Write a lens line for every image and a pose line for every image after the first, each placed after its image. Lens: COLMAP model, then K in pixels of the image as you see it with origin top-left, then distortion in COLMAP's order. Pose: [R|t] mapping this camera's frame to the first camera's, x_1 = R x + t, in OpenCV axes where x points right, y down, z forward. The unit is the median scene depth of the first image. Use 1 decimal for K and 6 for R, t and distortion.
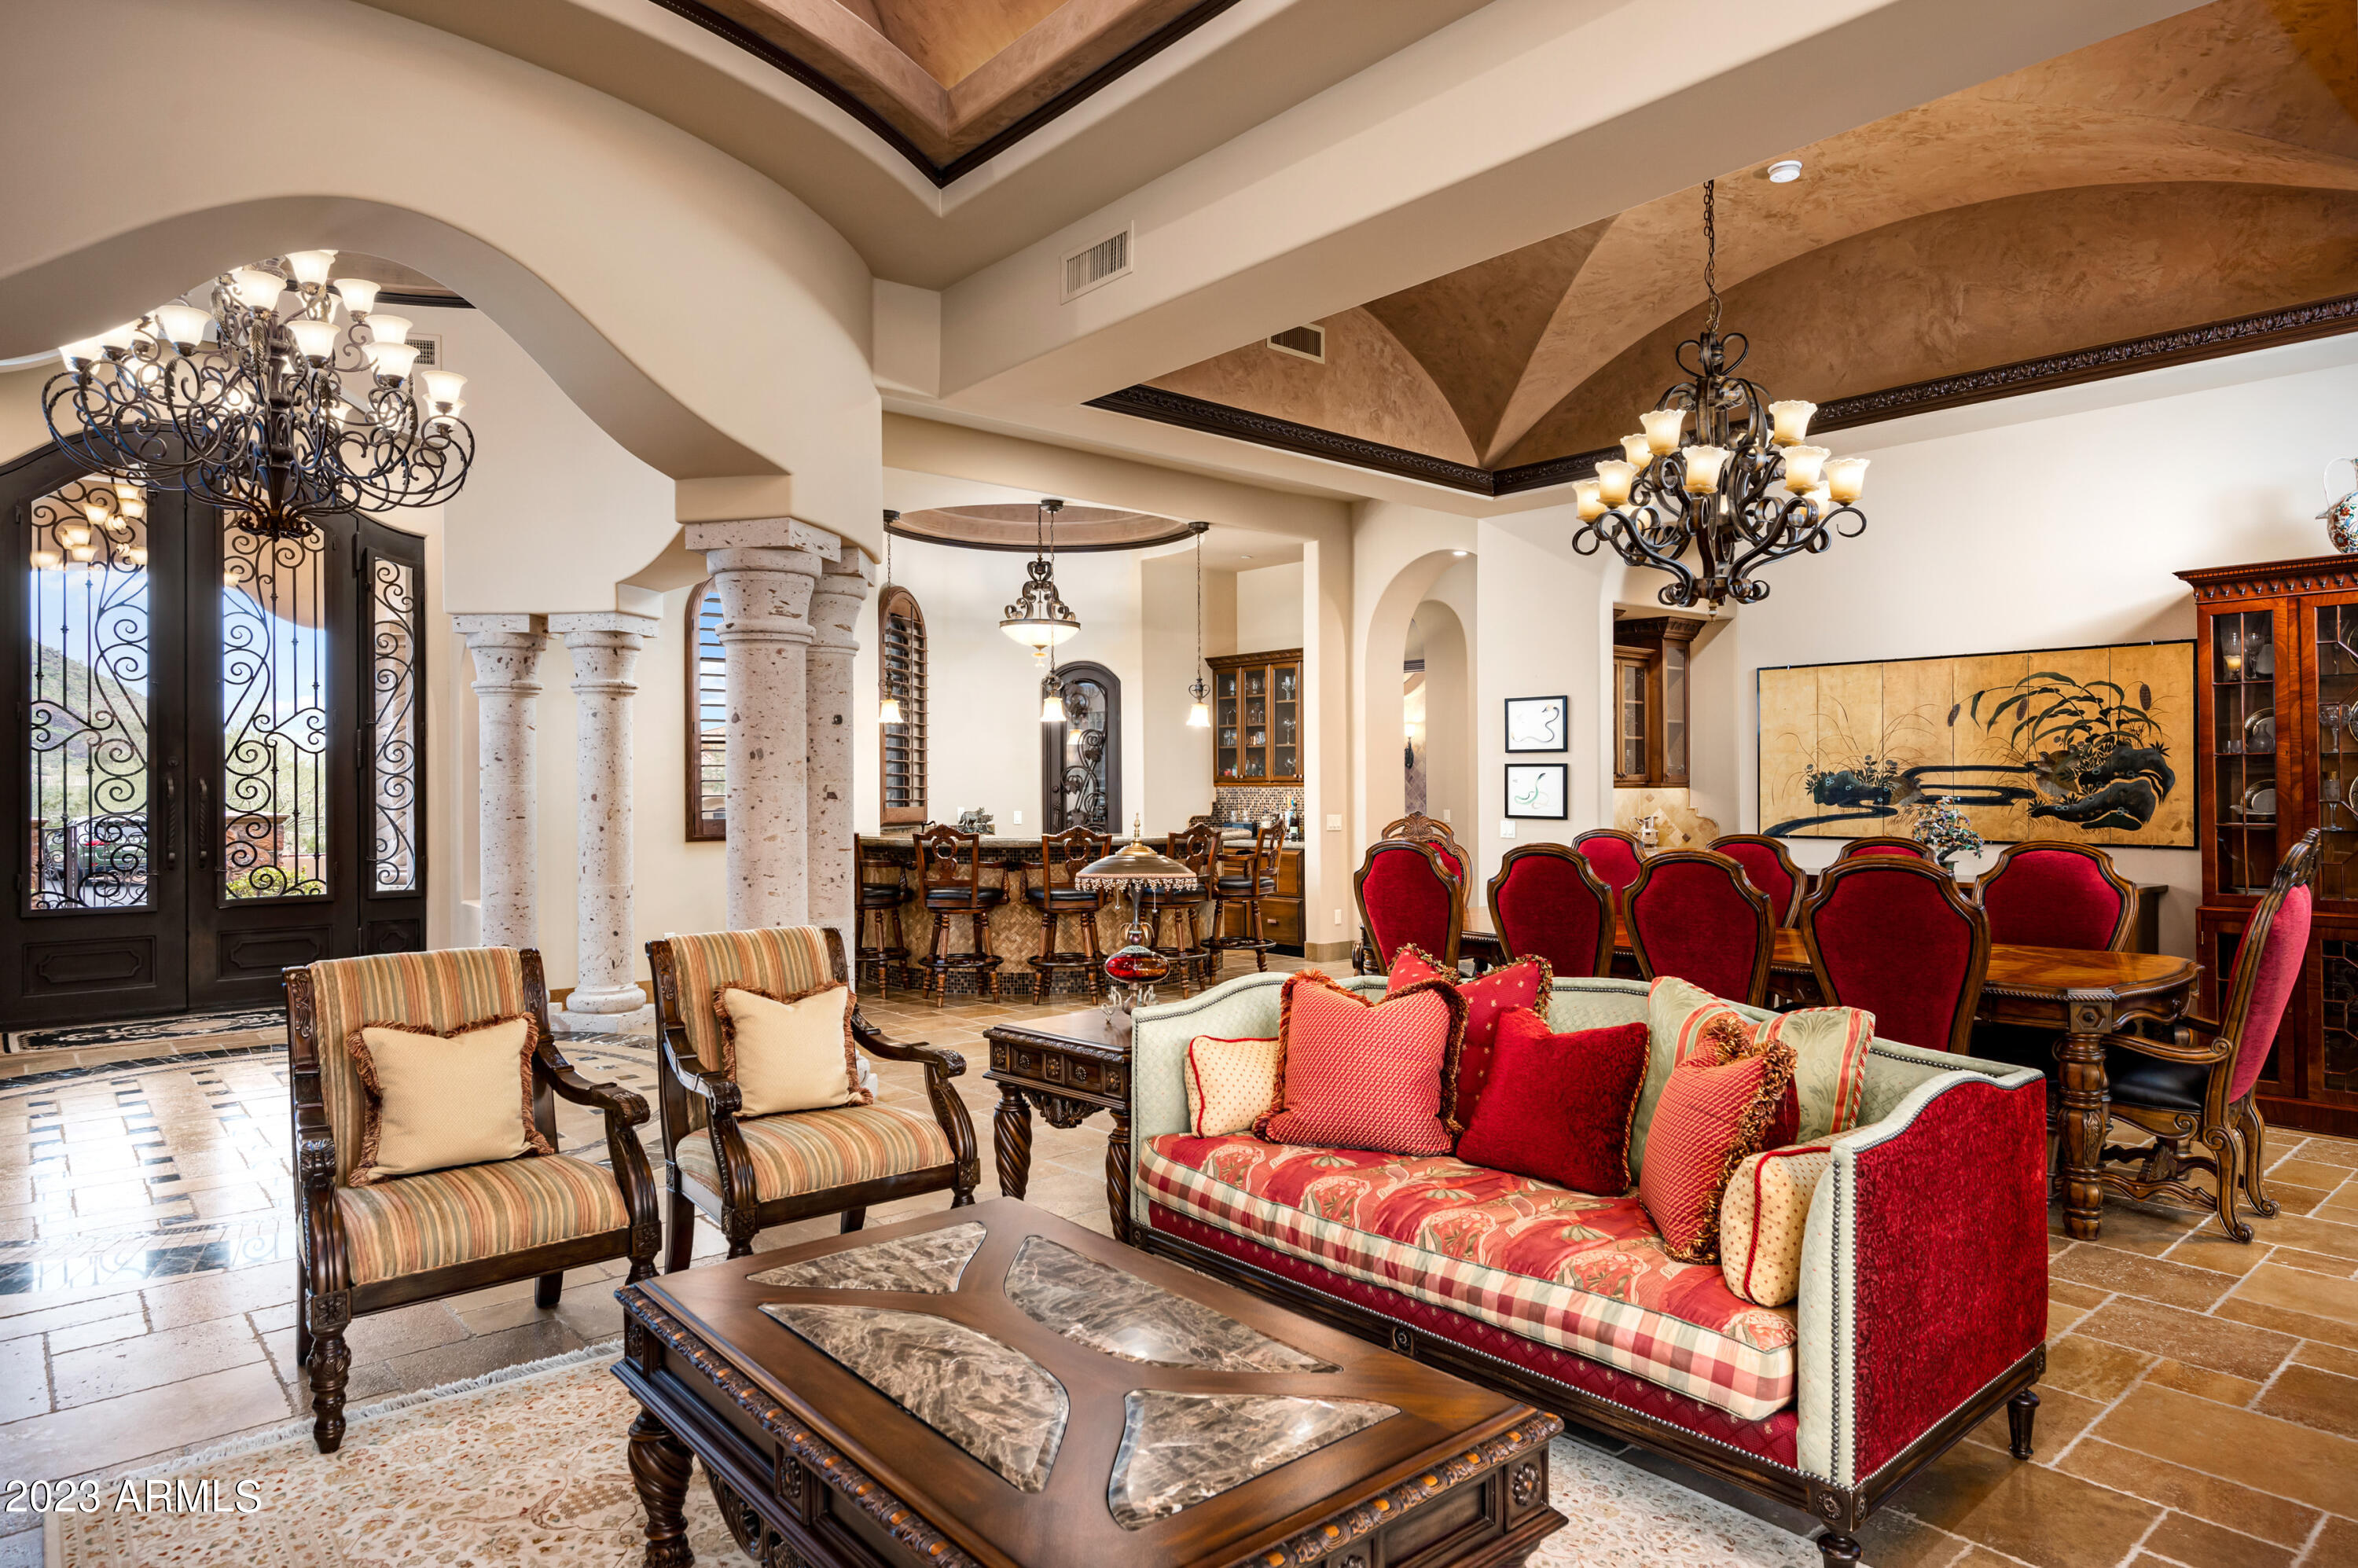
lens RADIAL K [[1400.1, 0, 1176.6], [0, 1400.1, 778.2], [0, 0, 1]] dist [0.005768, 0.004076]
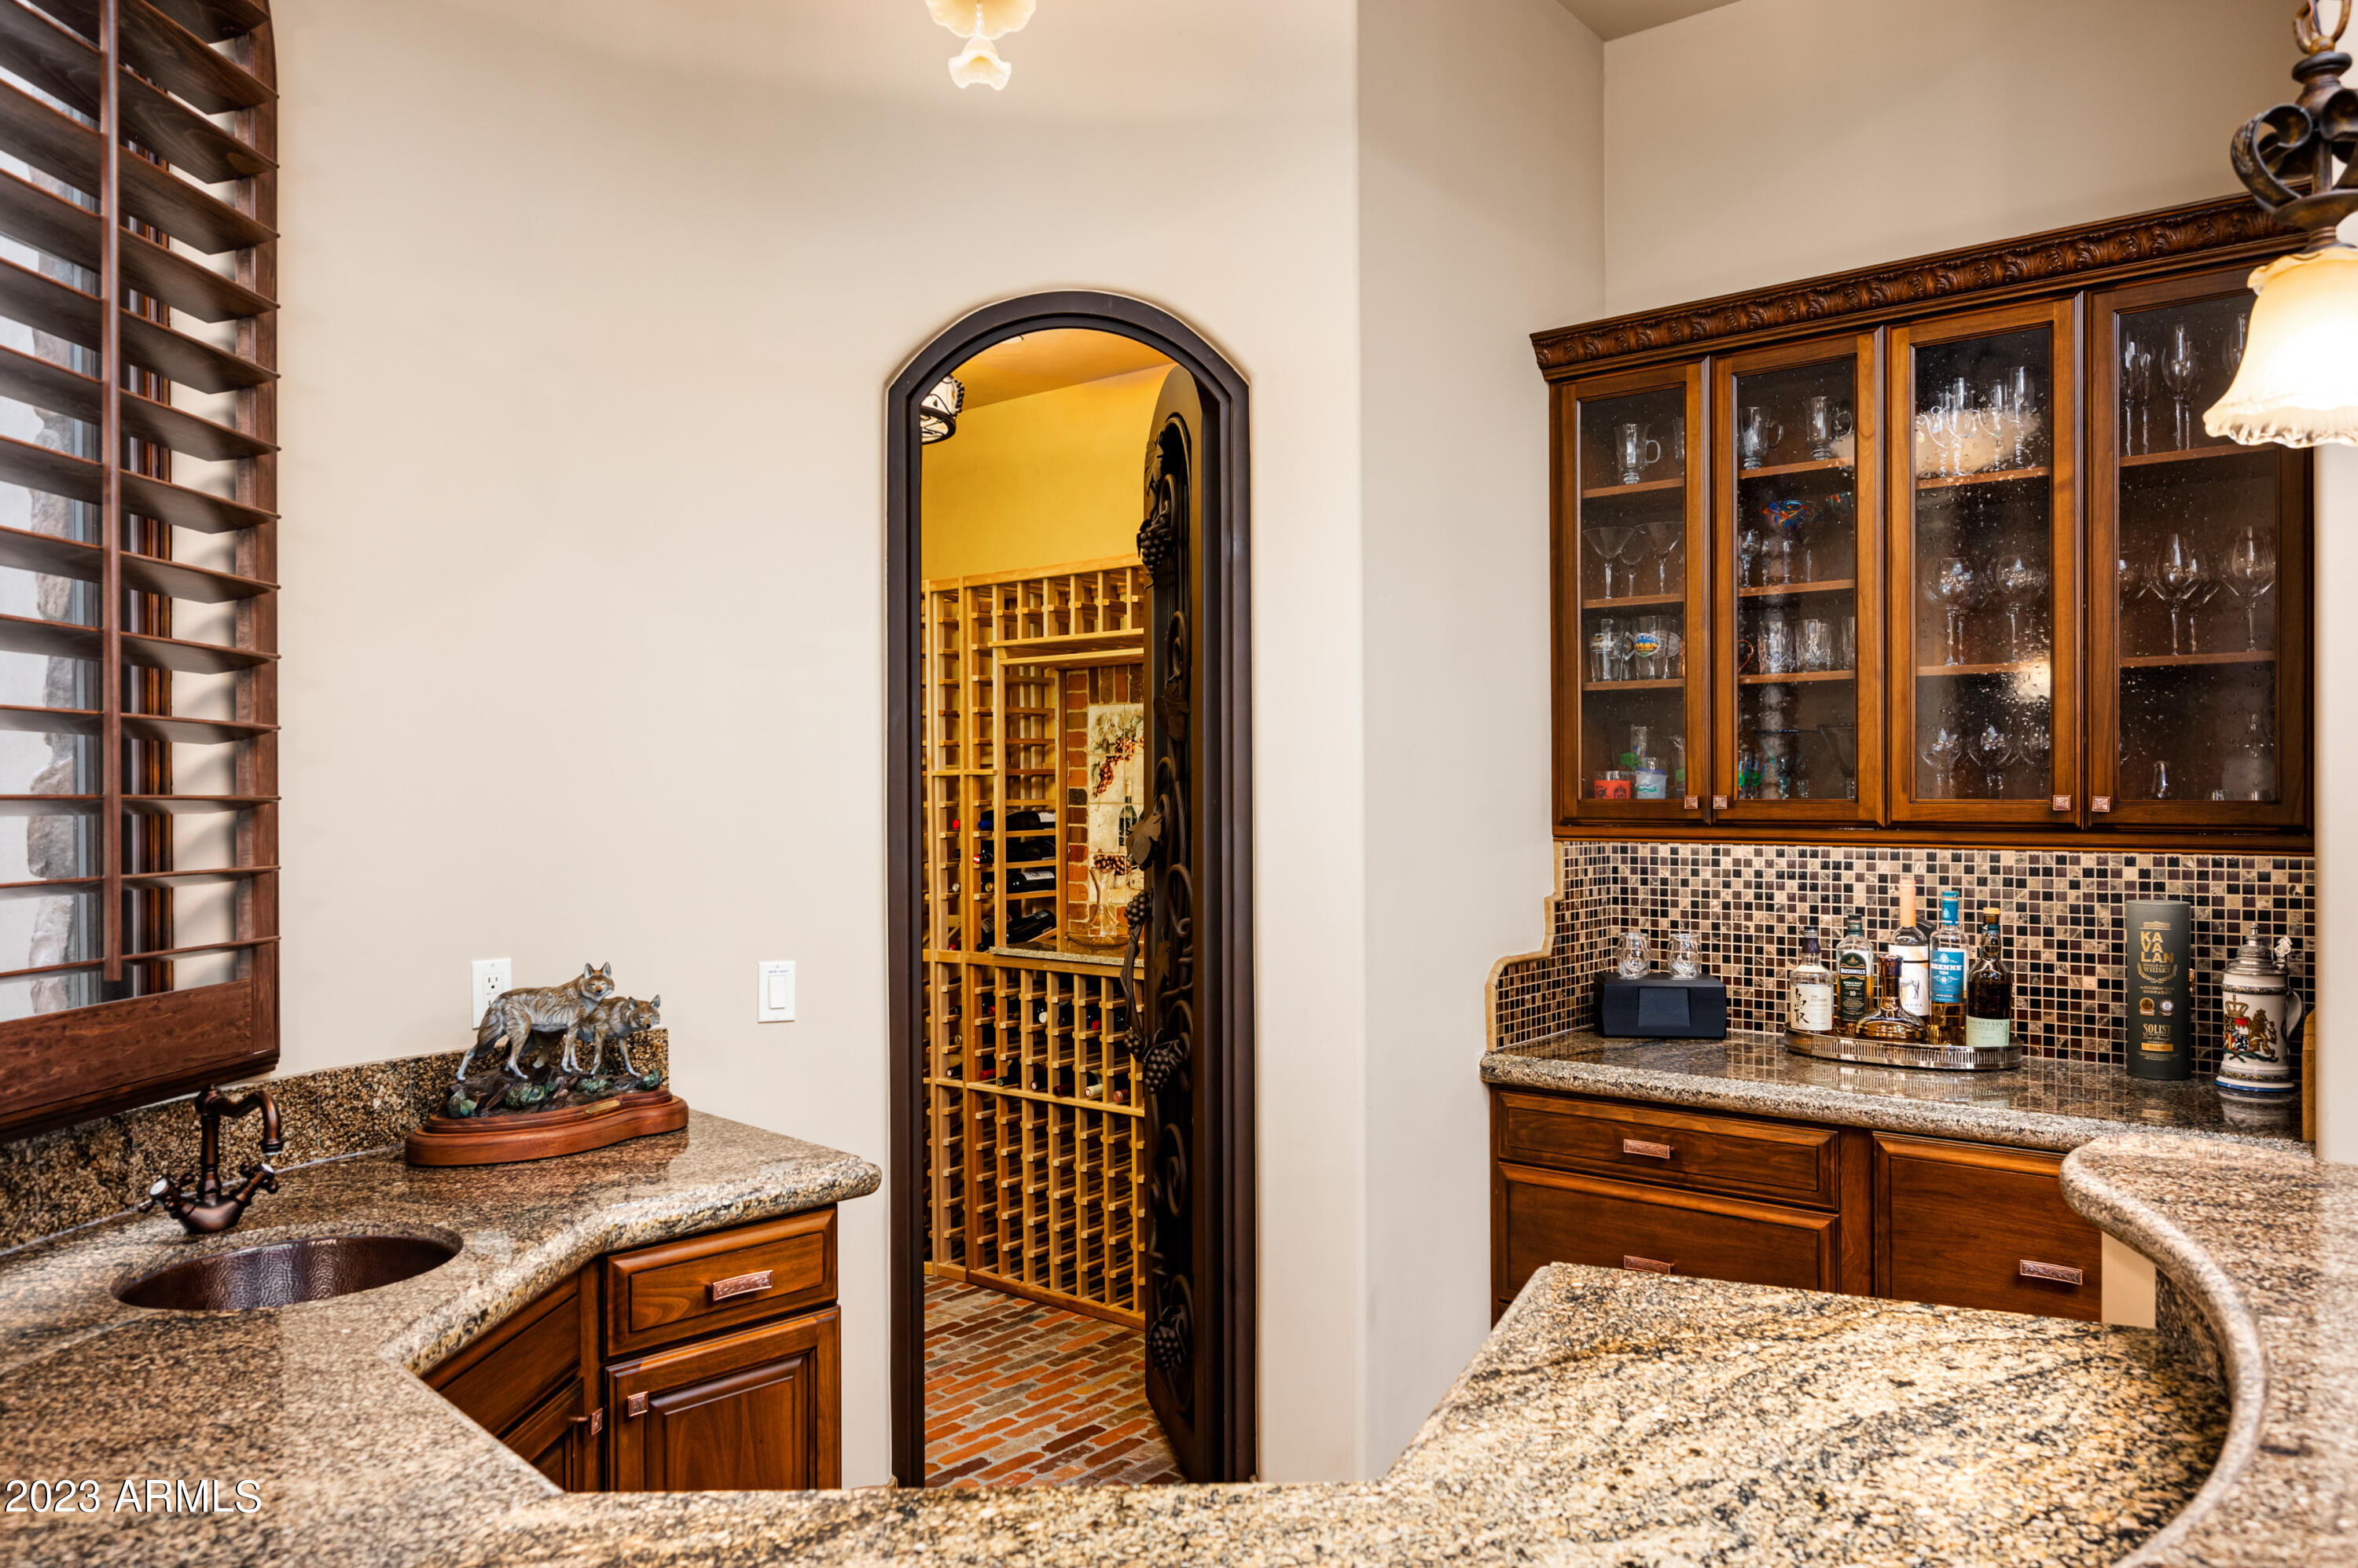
lens RADIAL K [[1543.2, 0, 1129.5], [0, 1543.2, 770.6], [0, 0, 1]] dist [-0.006474, 0.002204]
pose [[0.982094, 0.006514, 0.188281, -0.109452], [-0.004453, 0.999926, -0.011365, -0.003451], [-0.188341, 0.010323, 0.982049, 0.788828]]
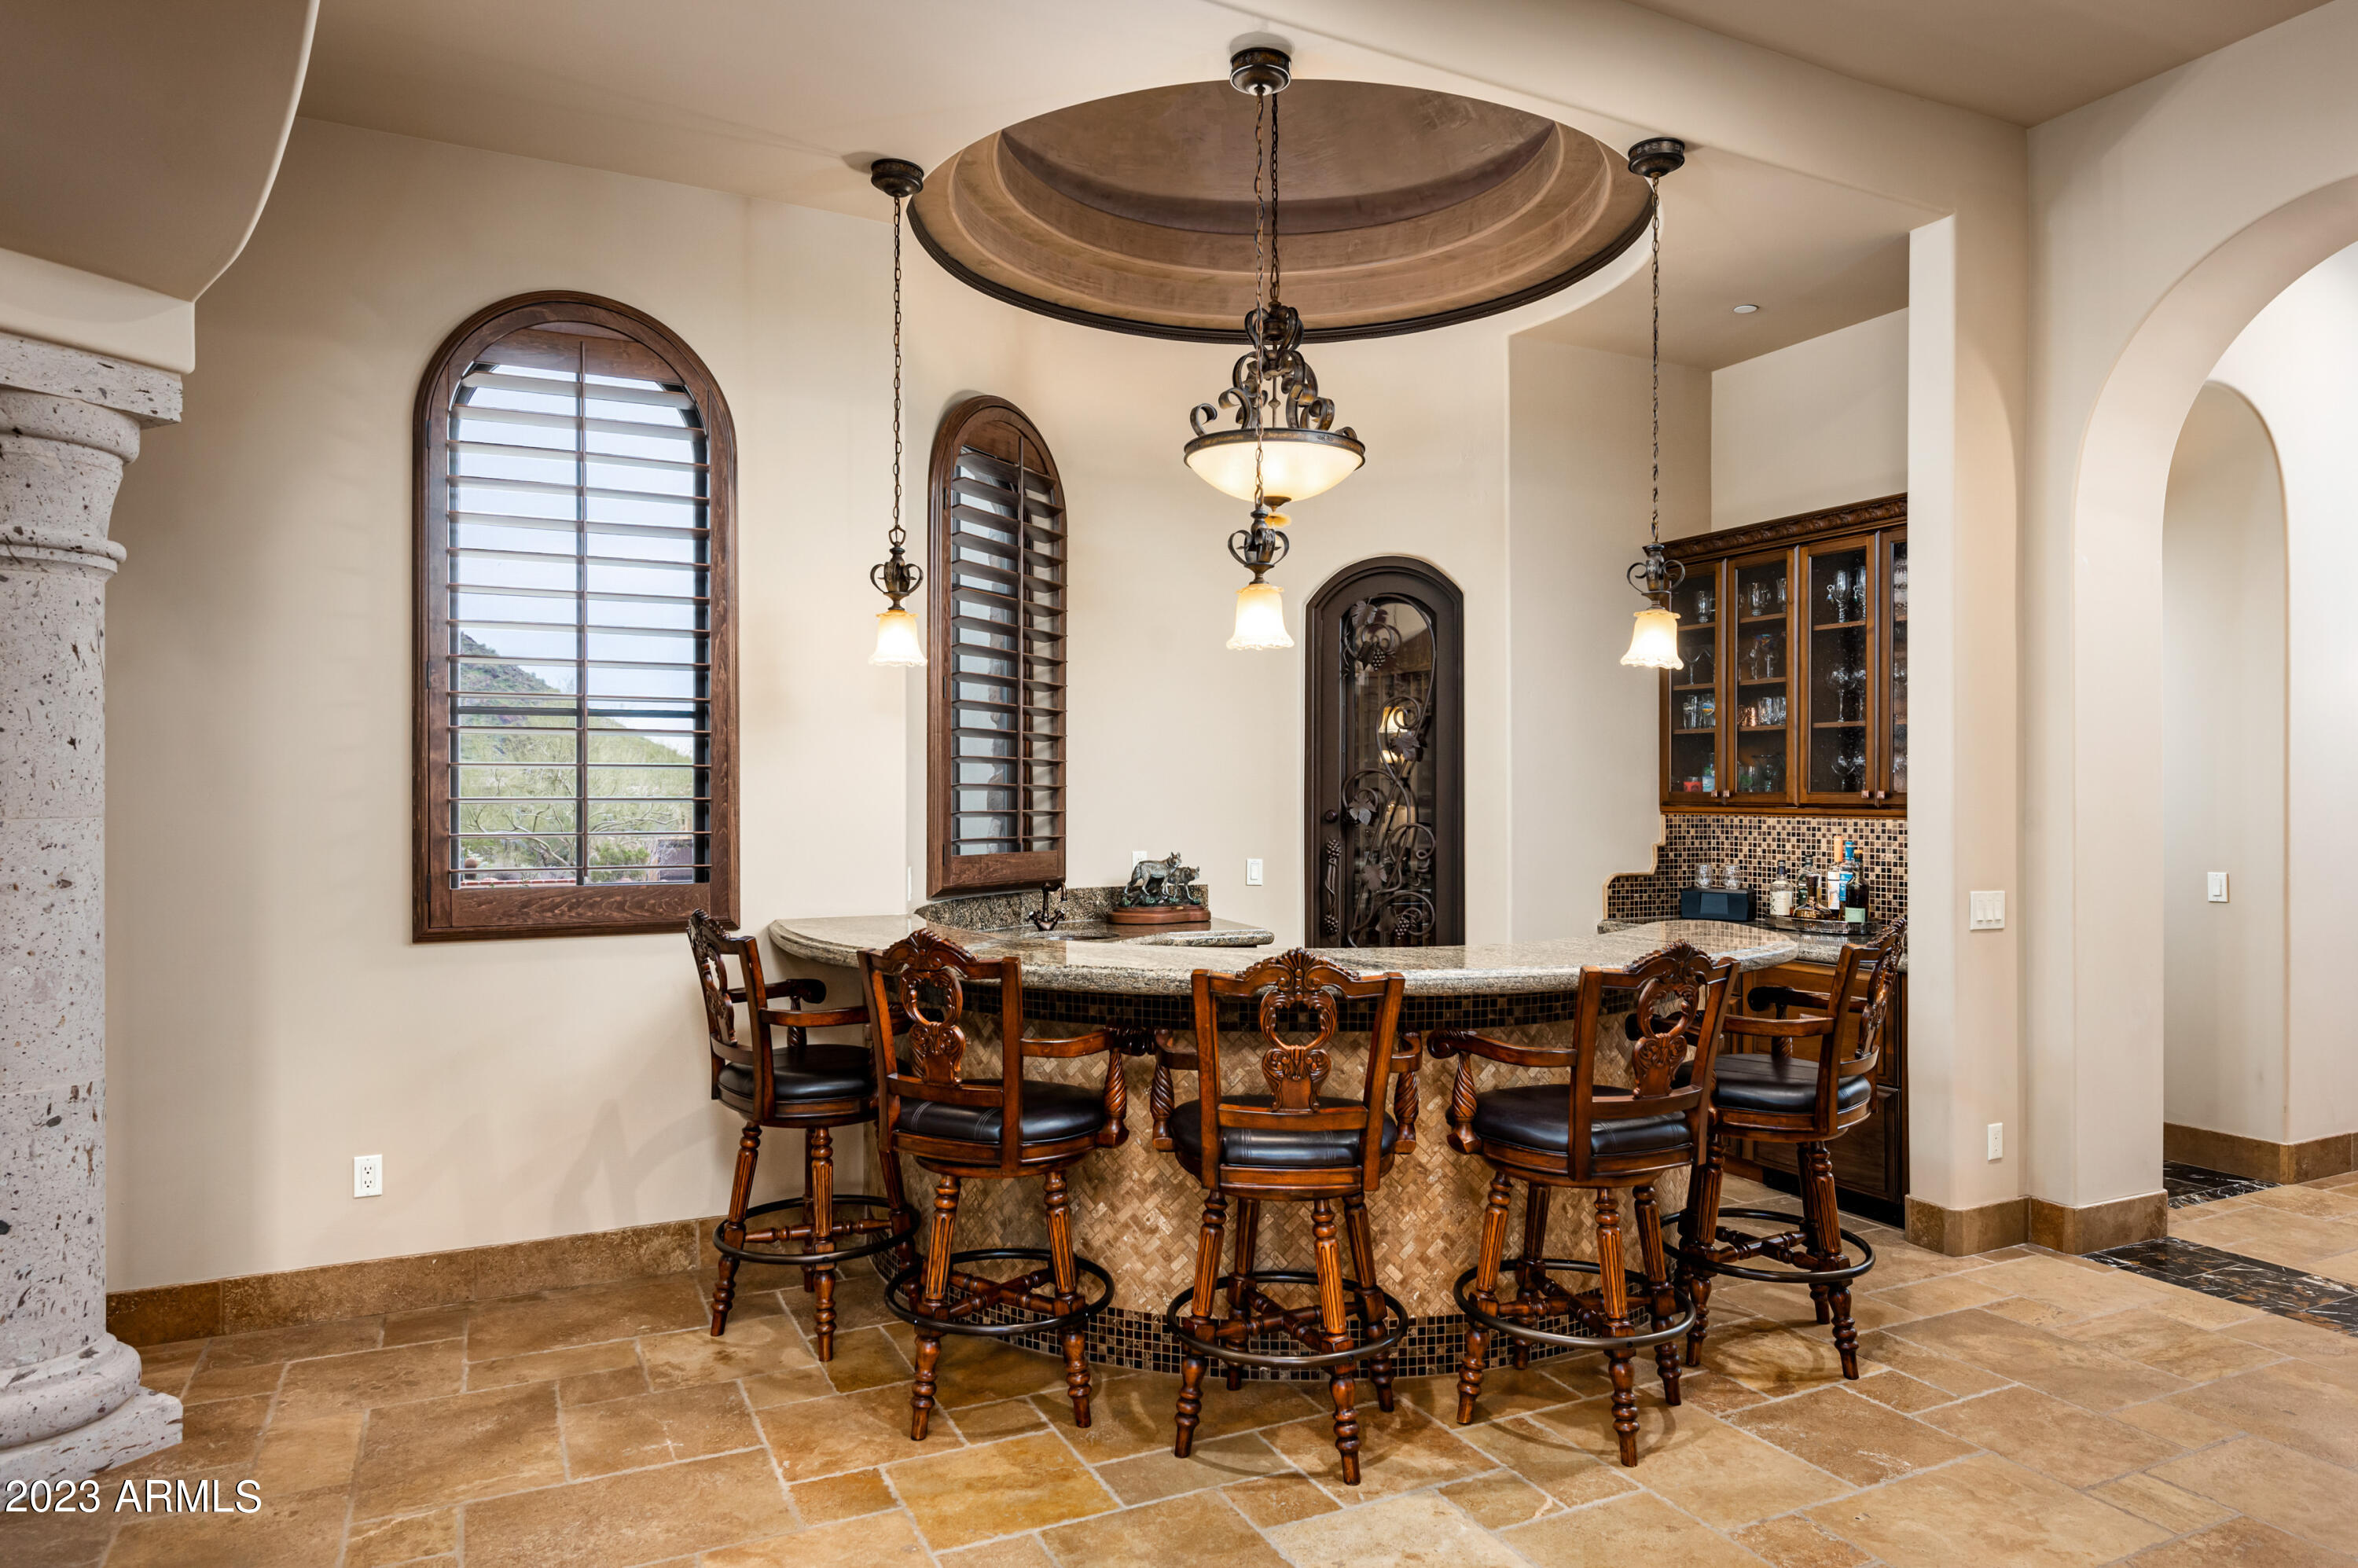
lens RADIAL K [[1524.2, 0, 1186.6], [0, 1524.2, 780.5], [0, 0, 1]] dist [0.023497, 0.003948]
pose [[0.971617, 0.008092, -0.236421, -0.008338], [-0.009147, 0.999952, -0.003368, -0.002328], [0.236382, 0.005435, 0.971645, 0.484119]]
